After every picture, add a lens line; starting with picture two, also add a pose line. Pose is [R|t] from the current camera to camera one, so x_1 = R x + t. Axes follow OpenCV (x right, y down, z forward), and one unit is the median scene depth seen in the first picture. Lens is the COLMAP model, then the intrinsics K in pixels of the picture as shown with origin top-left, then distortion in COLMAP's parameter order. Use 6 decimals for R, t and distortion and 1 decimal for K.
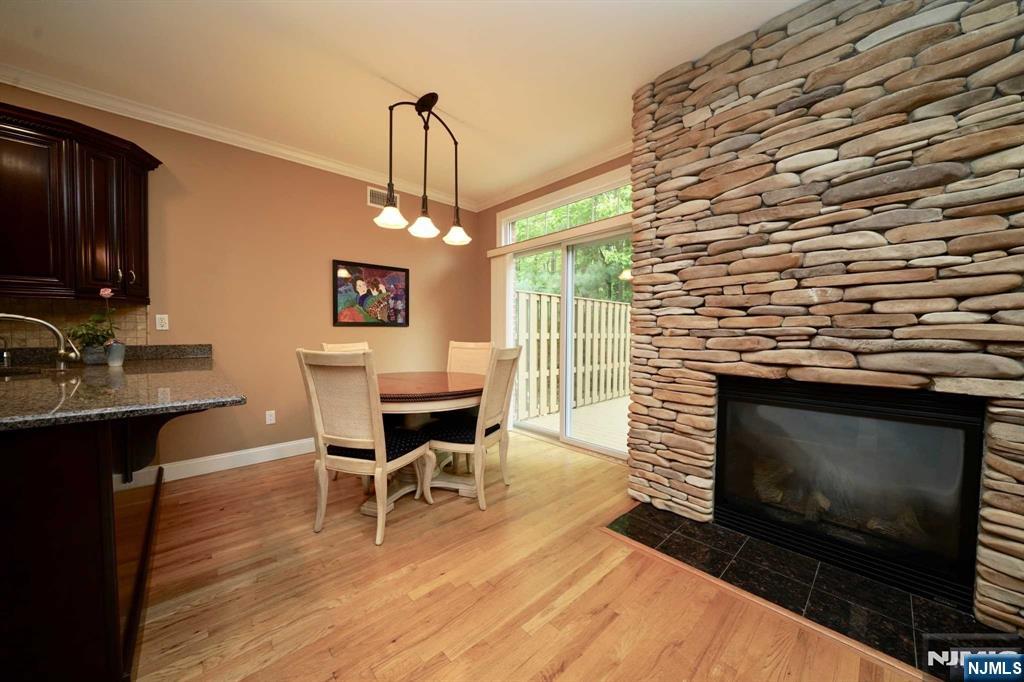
lens RADIAL K [[355.0, 0, 510.0], [0, 355.0, 341.5], [0, 0, 1]] dist [-0.026794, 0.003471]
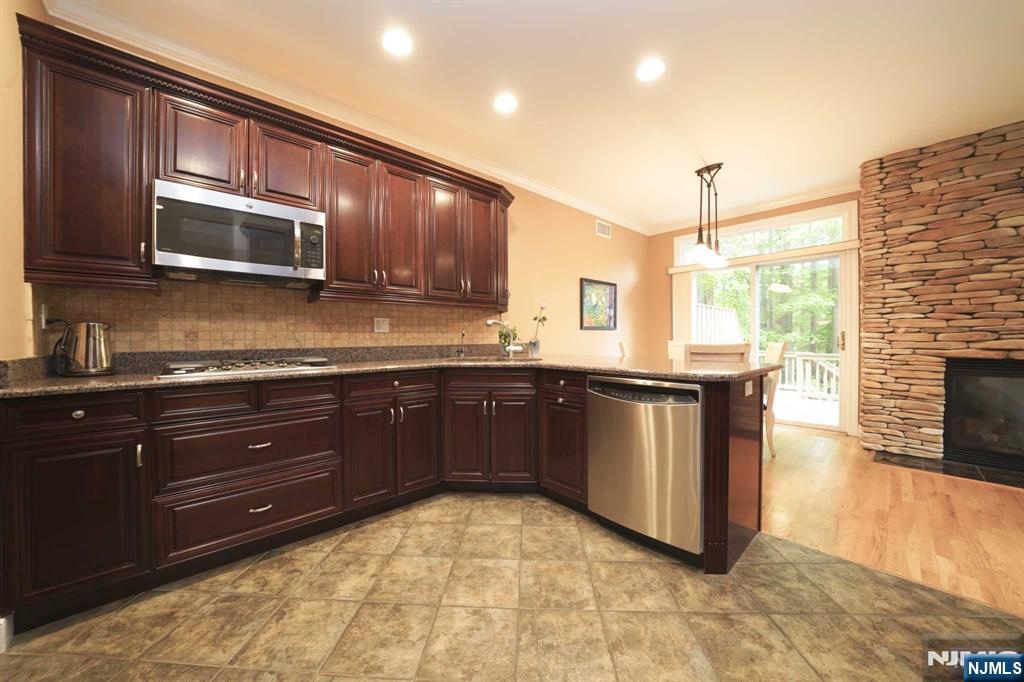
lens RADIAL K [[355.0, 0, 511.3], [0, 355.0, 340.7], [0, 0, 1]] dist [-0.026794, 0.003471]
pose [[0.999899, -0.007695, -0.011983, -1.341703], [0.007450, 0.999766, -0.020321, 0.039000], [0.012137, 0.020230, 0.999722, -0.522756]]
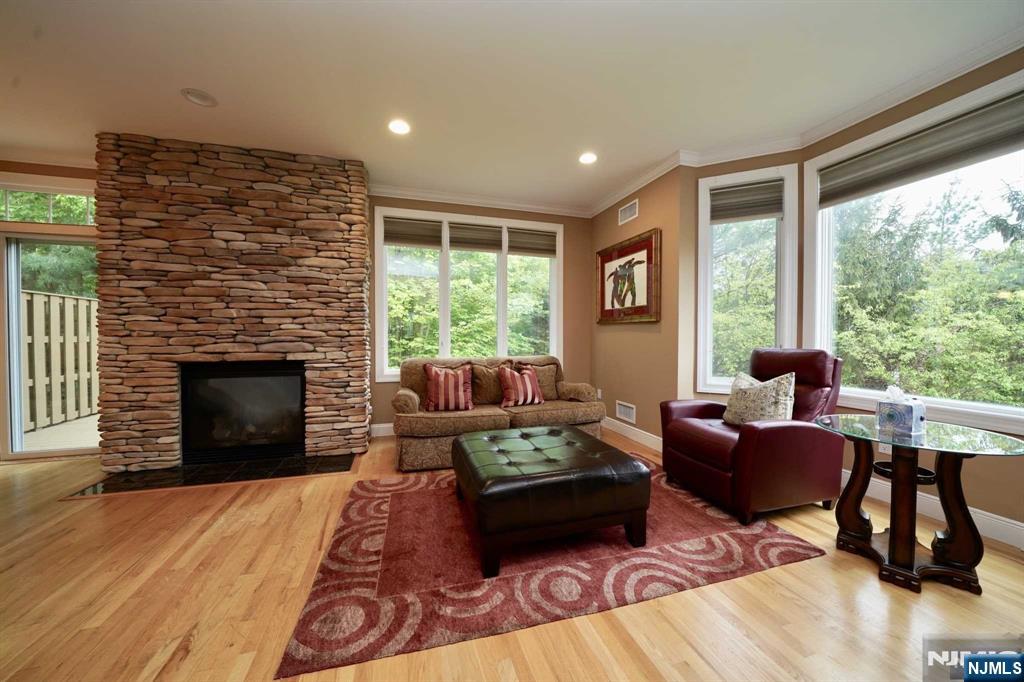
lens RADIAL K [[355.0, 0, 508.0], [0, 355.0, 340.1], [0, 0, 1]] dist [-0.026794, 0.003471]
pose [[0.431883, -0.021225, 0.901680, -0.132188], [0.028485, 0.999545, 0.009885, 0.027409], [-0.901480, 0.021416, 0.432292, -0.937490]]
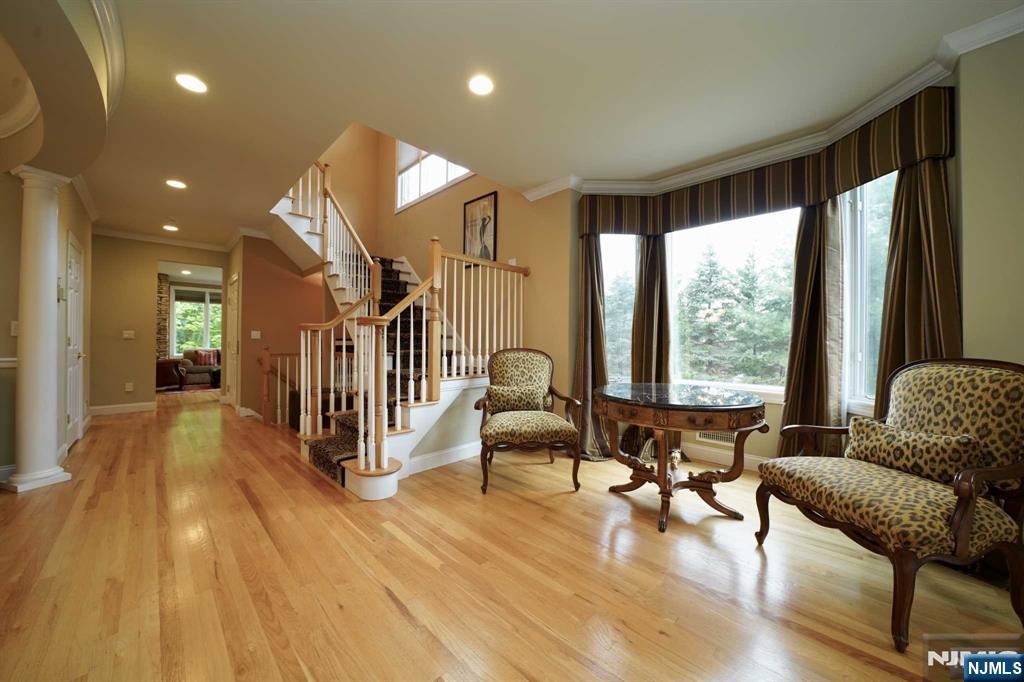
lens RADIAL K [[355.0, 0, 515.4], [0, 355.0, 338.5], [0, 0, 1]] dist [-0.026794, 0.003471]
pose [[-0.063936, -0.002196, 0.997952, -3.825717], [0.022855, 0.999732, 0.003664, 0.080853], [-0.997692, 0.023043, -0.063869, -3.923014]]
